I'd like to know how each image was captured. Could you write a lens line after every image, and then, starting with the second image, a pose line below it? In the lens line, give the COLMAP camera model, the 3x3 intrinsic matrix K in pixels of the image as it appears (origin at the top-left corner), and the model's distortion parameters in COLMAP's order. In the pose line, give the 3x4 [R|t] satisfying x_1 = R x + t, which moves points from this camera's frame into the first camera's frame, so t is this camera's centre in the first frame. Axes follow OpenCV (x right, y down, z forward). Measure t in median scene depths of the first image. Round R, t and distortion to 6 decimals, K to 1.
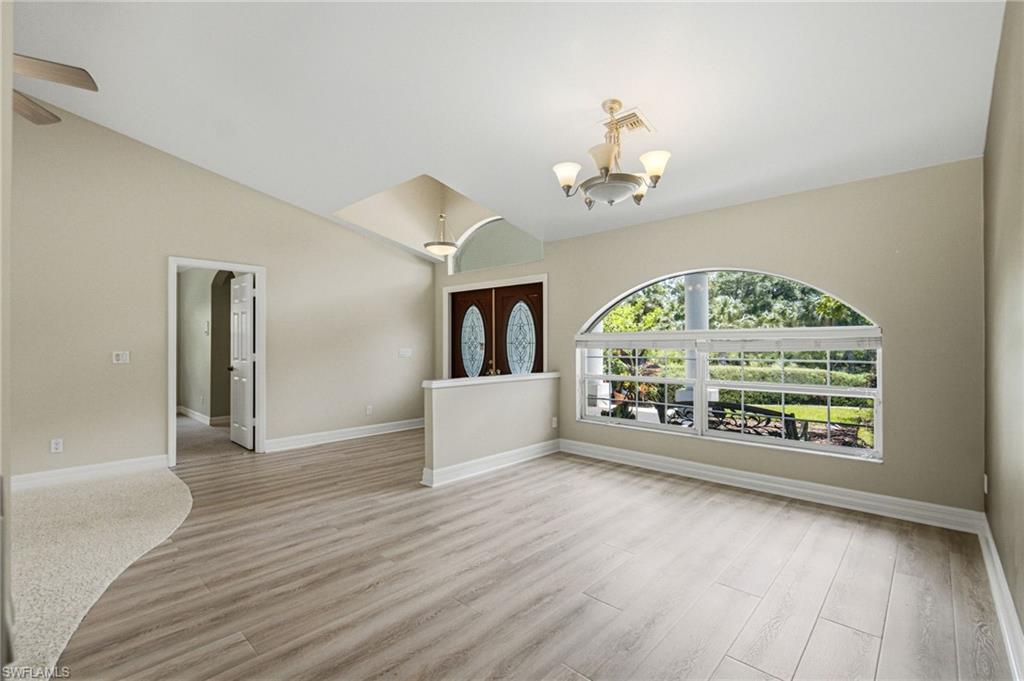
lens RADIAL K [[446.2, 0, 512.0], [0, 446.2, 340.5], [0, 0, 1]] dist [-0.000026, 0.000006]
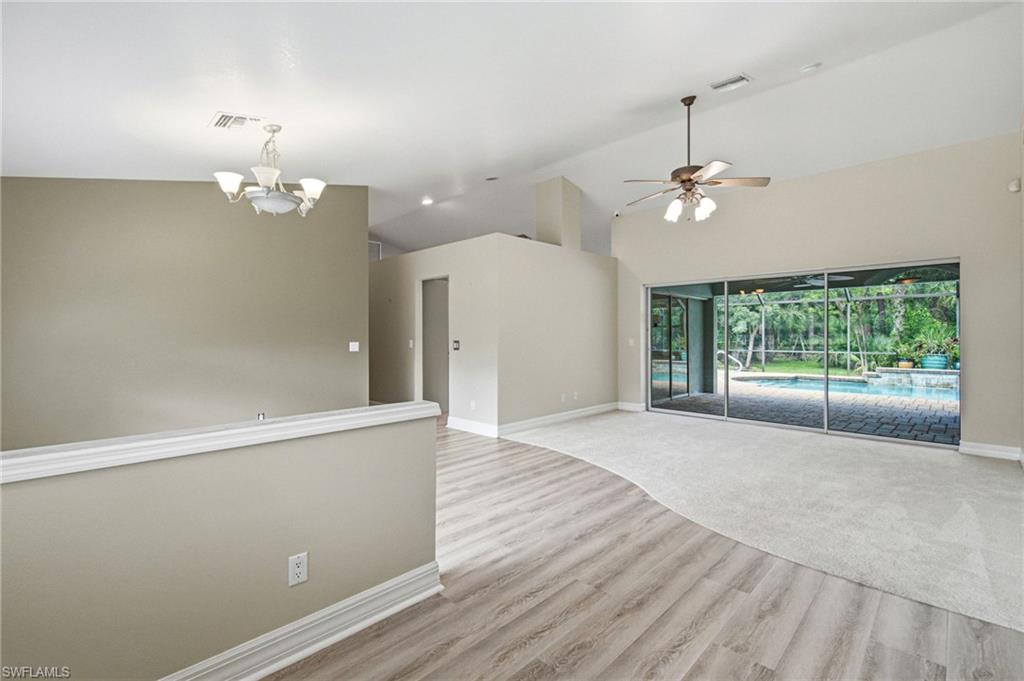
lens RADIAL K [[446.2, 0, 512.0], [0, 446.2, 340.5], [0, 0, 1]] dist [-0.000026, 0.000006]
pose [[-0.999671, 0.002492, 0.025511, -0.436829], [0.002691, 0.999966, 0.007769, 0.014601], [-0.025491, 0.007835, -0.999644, 2.226516]]
